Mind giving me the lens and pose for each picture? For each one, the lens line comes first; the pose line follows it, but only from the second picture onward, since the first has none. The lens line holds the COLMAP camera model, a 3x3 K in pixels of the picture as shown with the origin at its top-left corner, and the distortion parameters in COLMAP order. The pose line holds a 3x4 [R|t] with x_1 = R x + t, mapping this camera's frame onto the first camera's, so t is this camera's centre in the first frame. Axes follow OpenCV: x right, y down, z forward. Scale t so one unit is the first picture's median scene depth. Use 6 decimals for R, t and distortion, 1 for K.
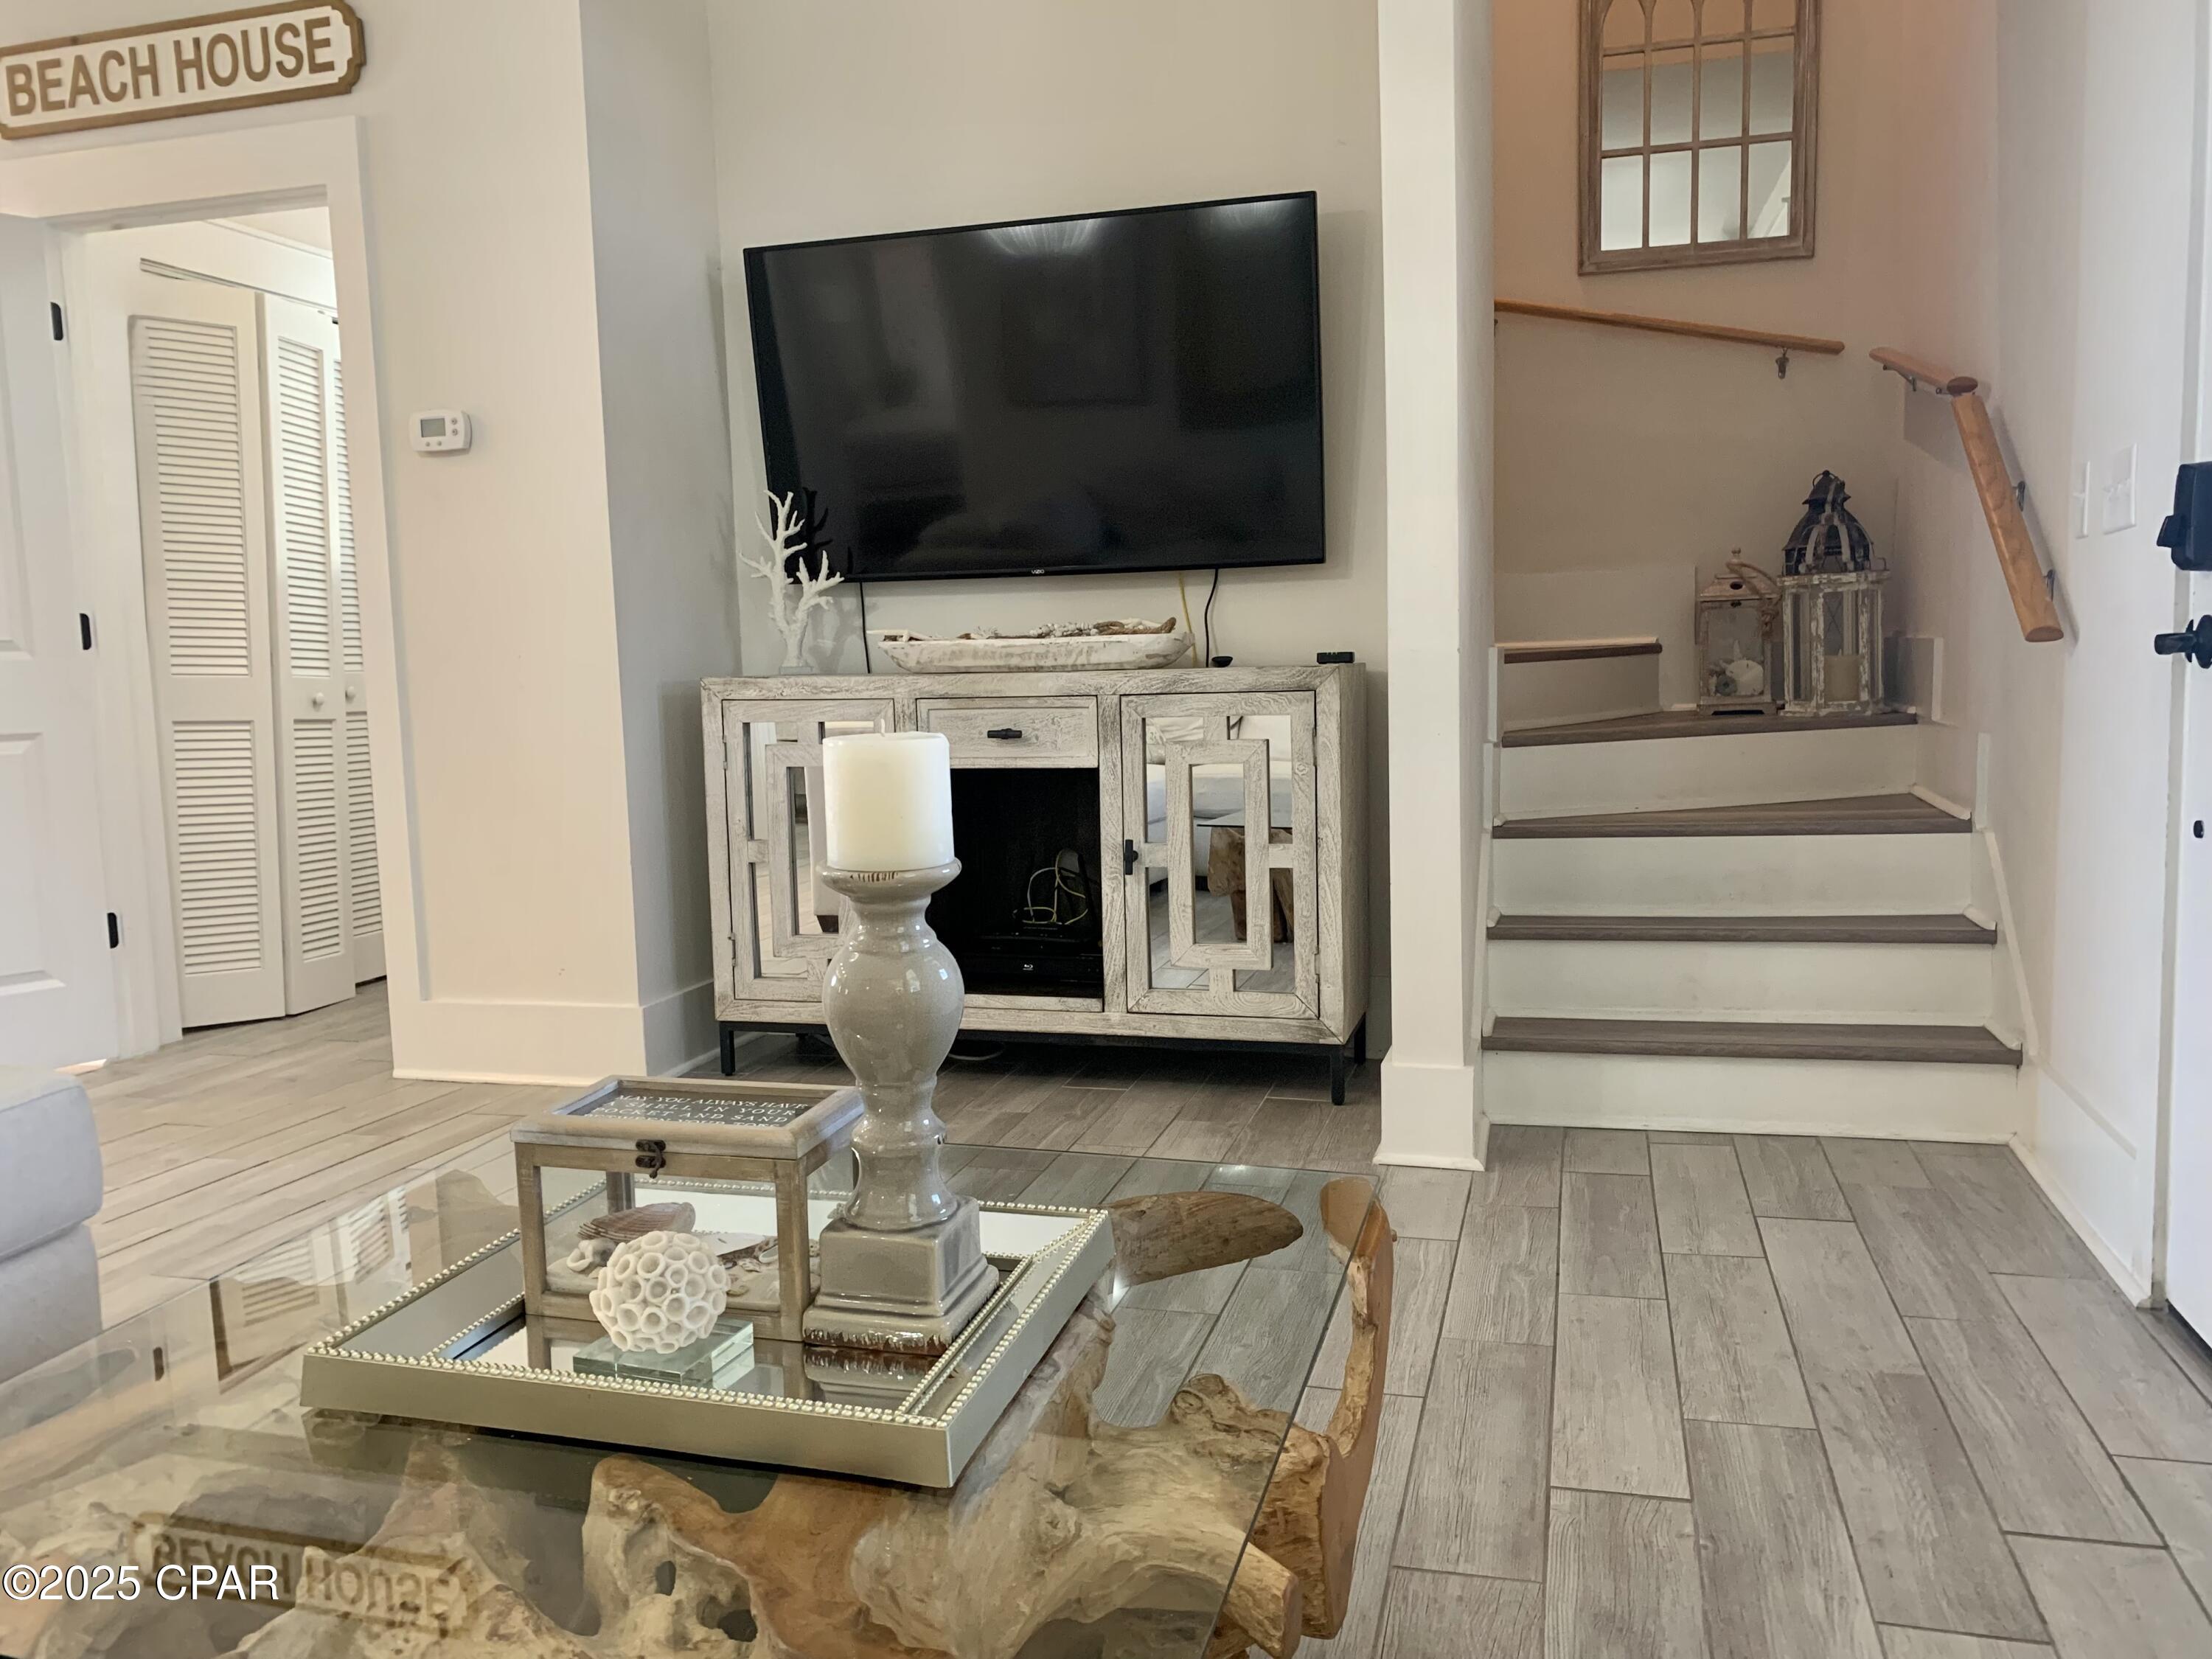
lens RADIAL K [[1698.7, 0, 1104.3], [0, 1698.7, 813.6], [0, 0, 1]] dist [0.042010, -0.049745]
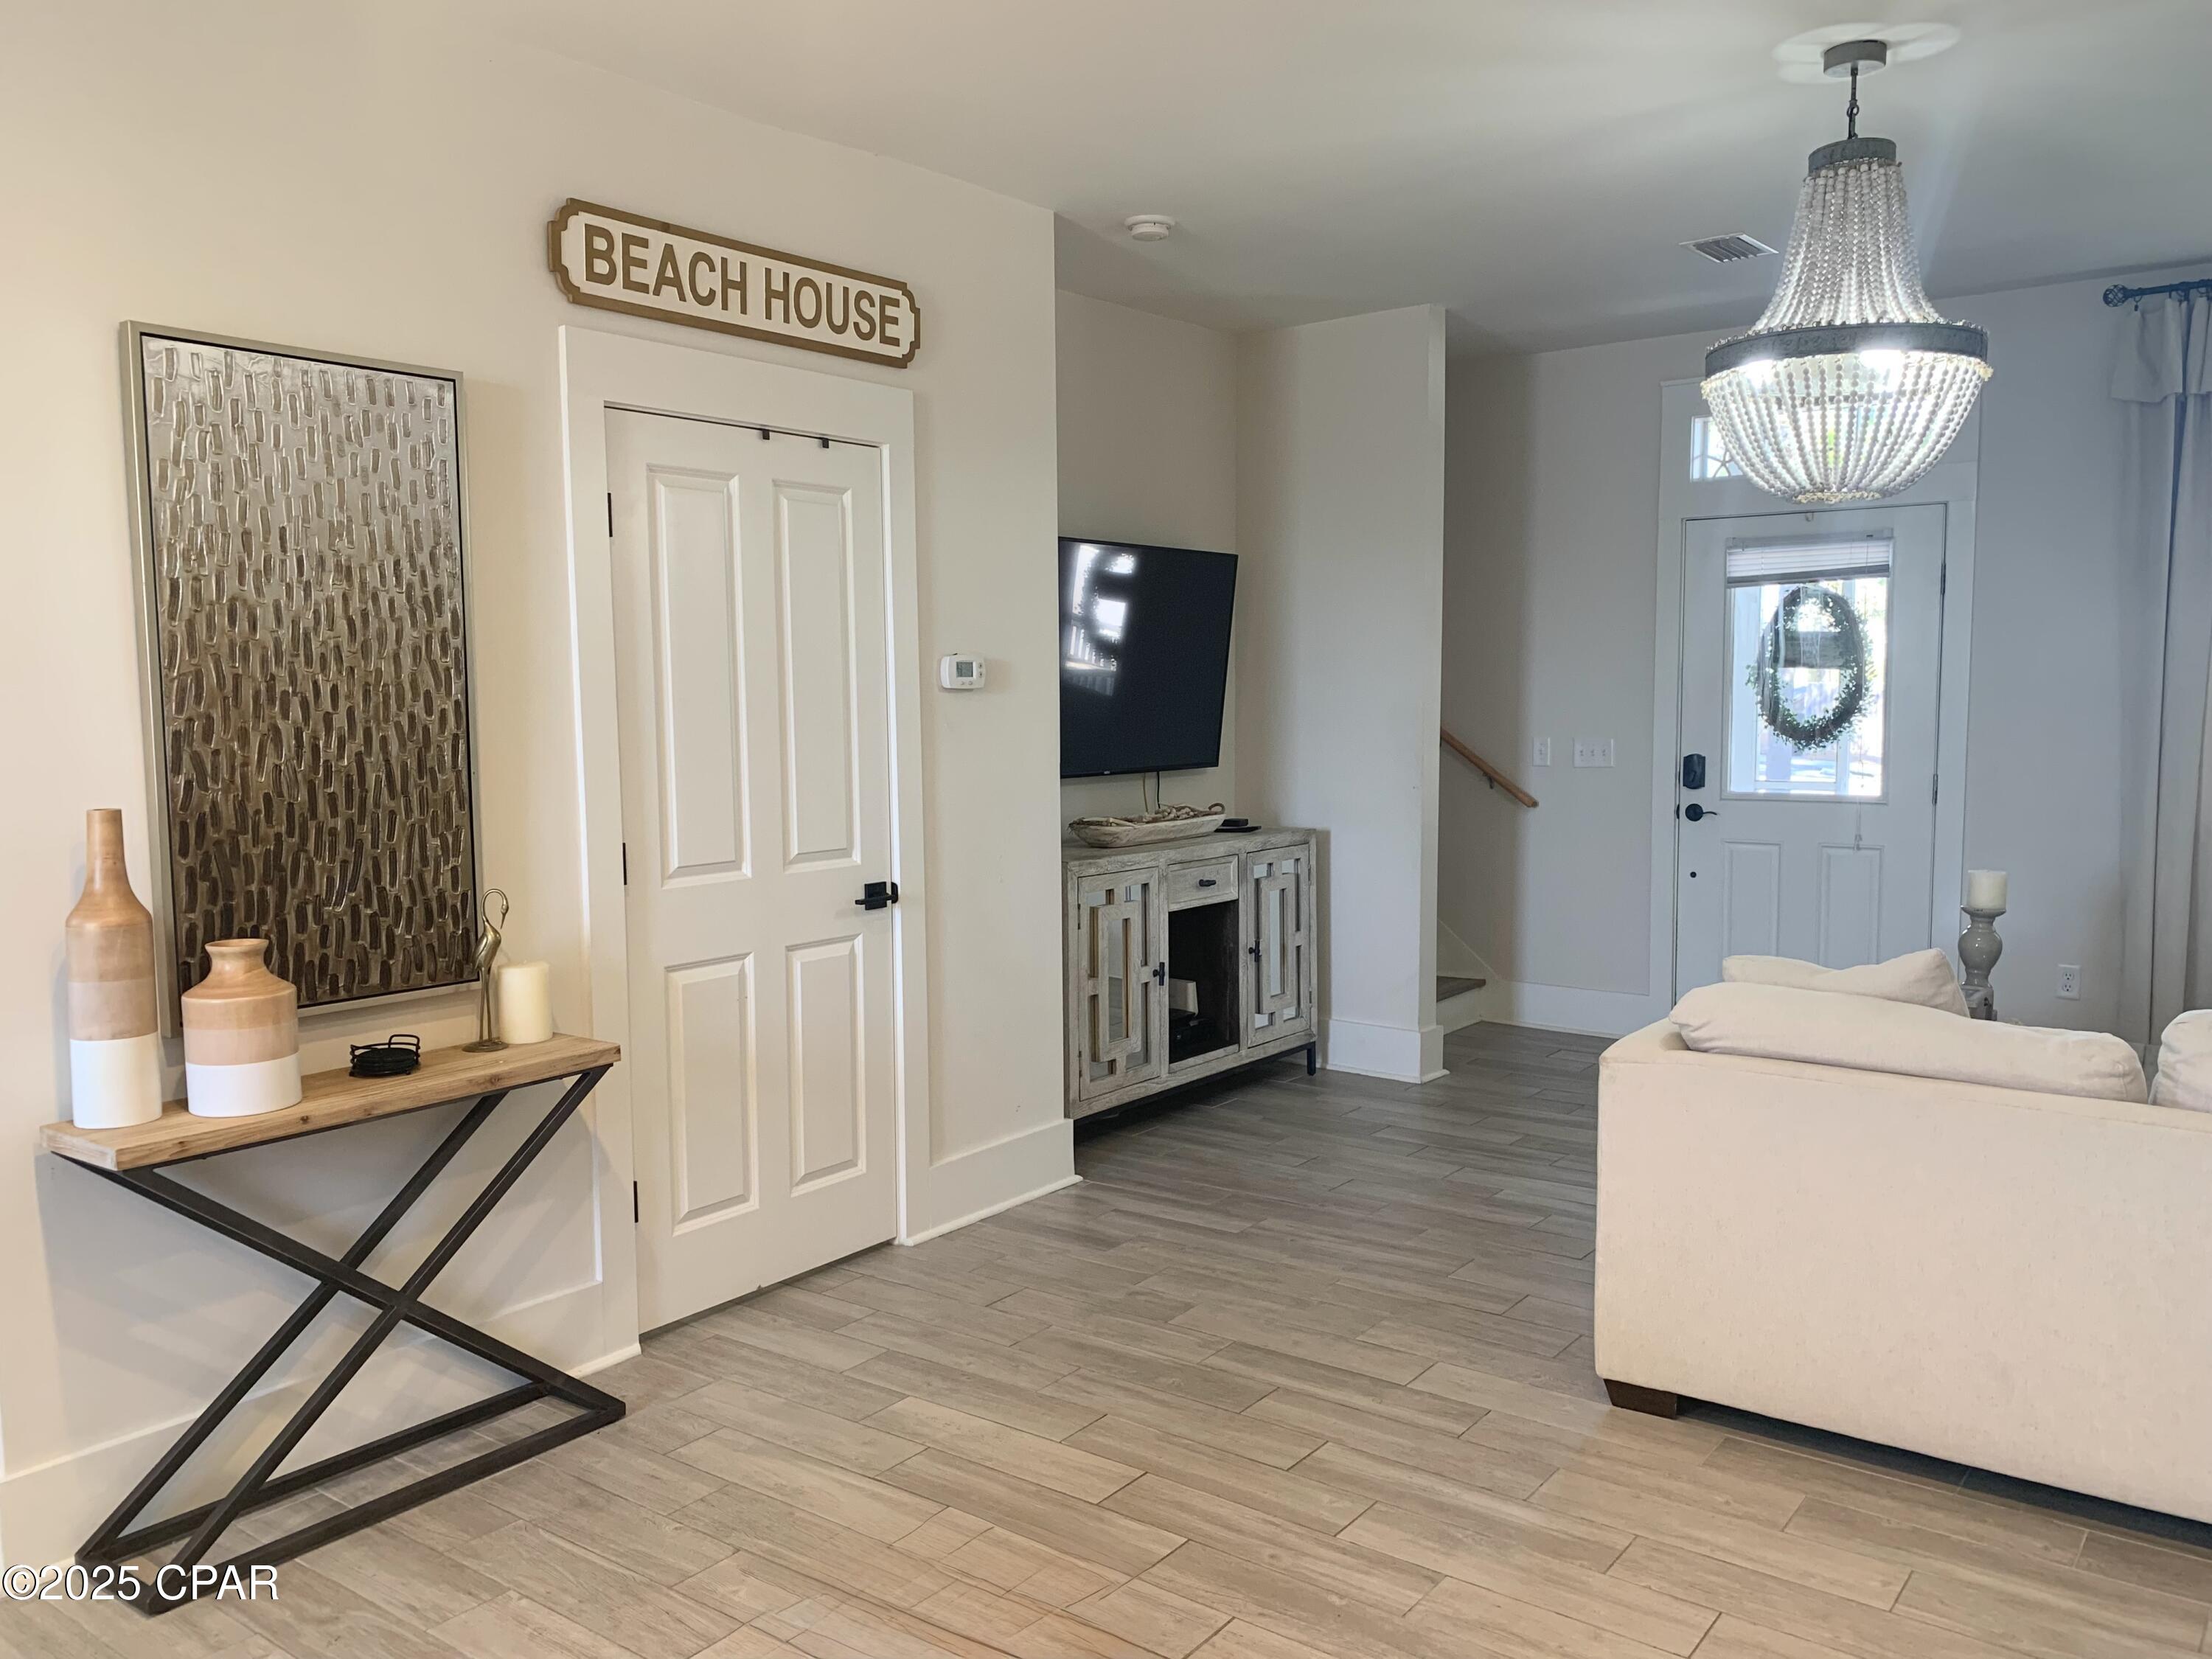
lens RADIAL K [[1698.7, 0, 1114.4], [0, 1698.7, 831.7], [0, 0, 1]] dist [0.042010, -0.049745]
pose [[0.363396, -0.062516, 0.929535, -1.408377], [0.094774, 0.995051, 0.029871, -0.136202], [-0.926802, 0.077241, 0.367522, 0.474502]]
